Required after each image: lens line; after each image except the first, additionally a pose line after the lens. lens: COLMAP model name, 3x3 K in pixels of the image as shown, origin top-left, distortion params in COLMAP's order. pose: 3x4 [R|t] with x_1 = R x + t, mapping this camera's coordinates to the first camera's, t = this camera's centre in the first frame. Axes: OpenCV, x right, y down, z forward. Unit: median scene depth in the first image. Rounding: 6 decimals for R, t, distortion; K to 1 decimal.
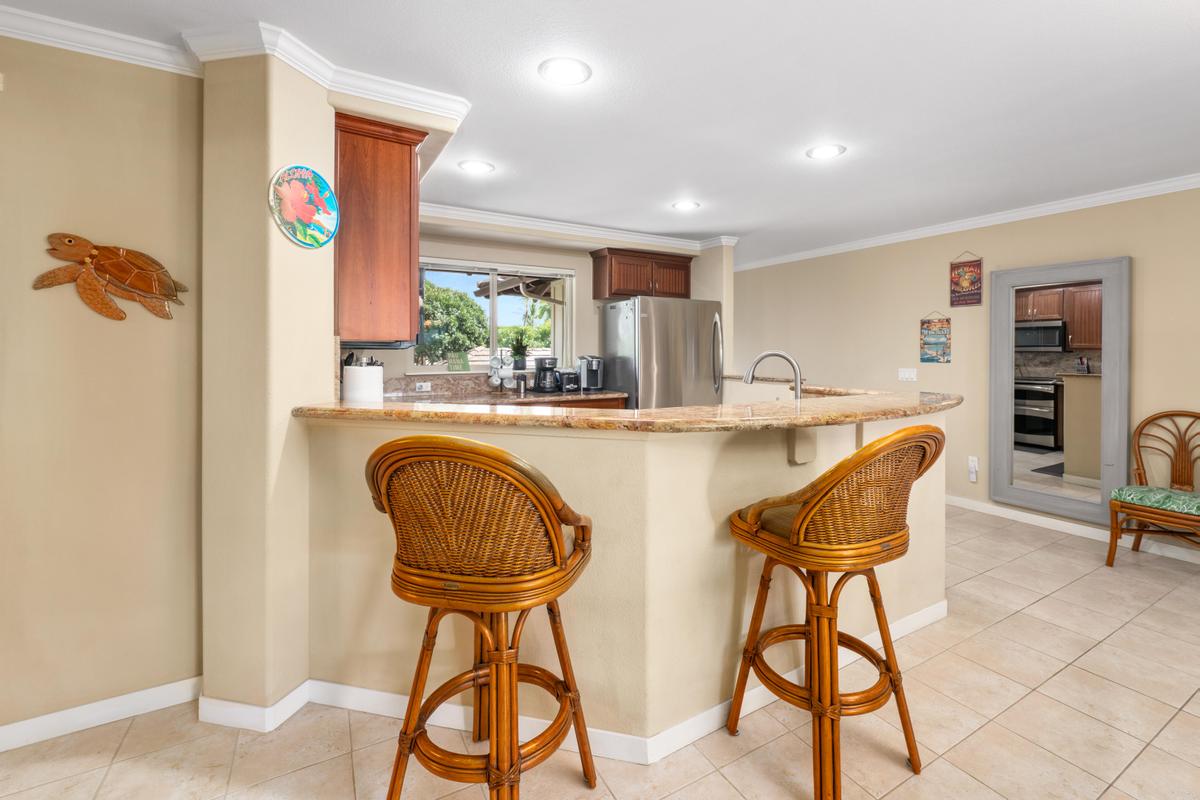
lens RADIAL K [[531.6, 0, 602.4], [0, 531.6, 352.2], [0, 0, 1]] dist [0.000173, 0.000004]
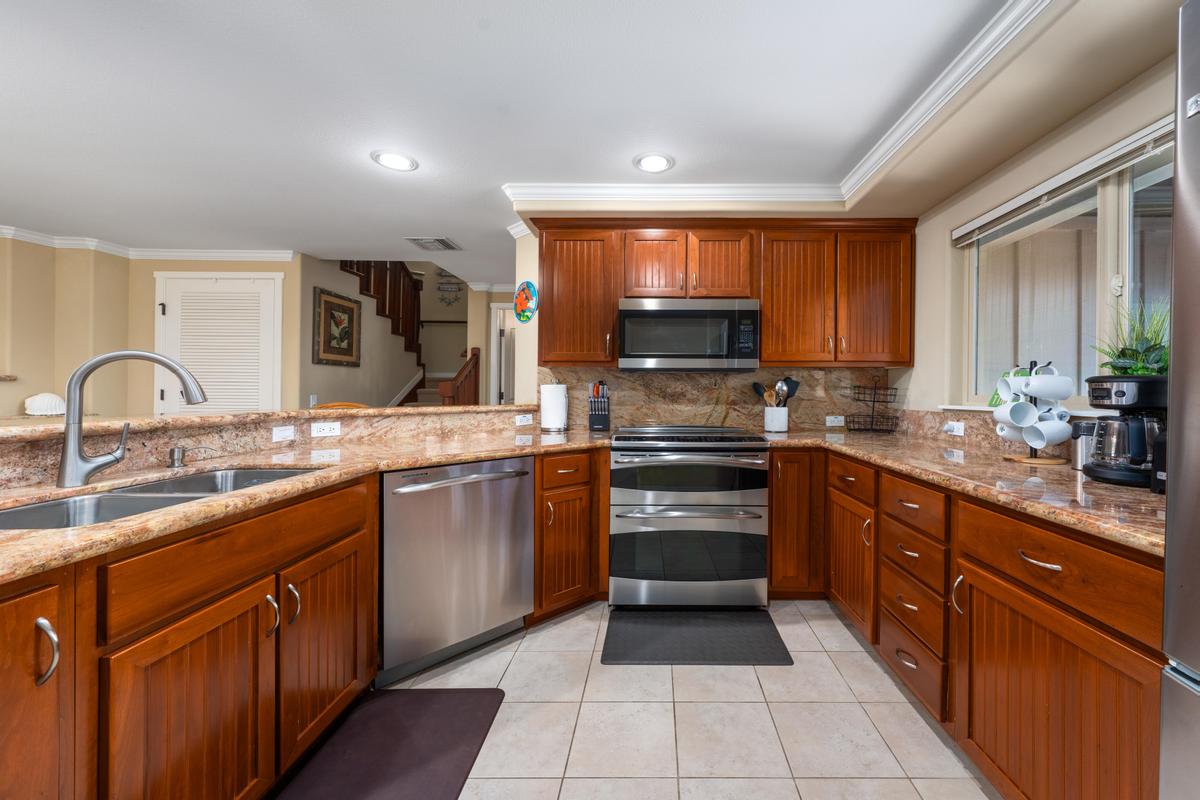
lens RADIAL K [[451.2, 0, 600.0], [0, 451.2, 400.0], [0, 0, 1]] dist [0.000468, 0.000034]
pose [[-0.510773, 0.009851, -0.859659, 0.501526], [-0.011240, 0.999772, 0.018135, 0.038235], [0.859642, 0.018926, -0.510546, 1.420615]]
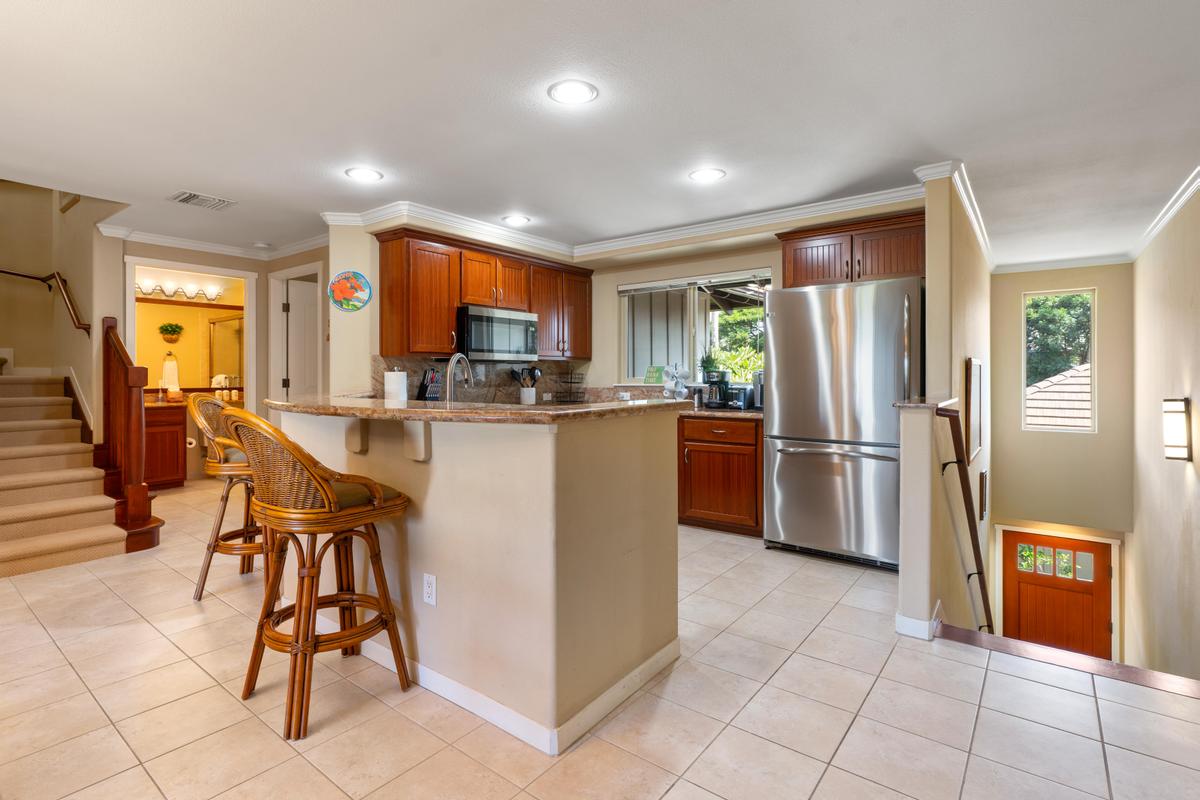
lens RADIAL K [[554.9, 0, 599.4], [0, 554.9, 376.1], [0, 0, 1]] dist [-0.000724, -0.000099]
pose [[0.379150, -0.005611, -0.925318, 1.183476], [0.000053, 0.999982, -0.006042, 0.042623], [0.925335, 0.002242, 0.379144, 0.730957]]
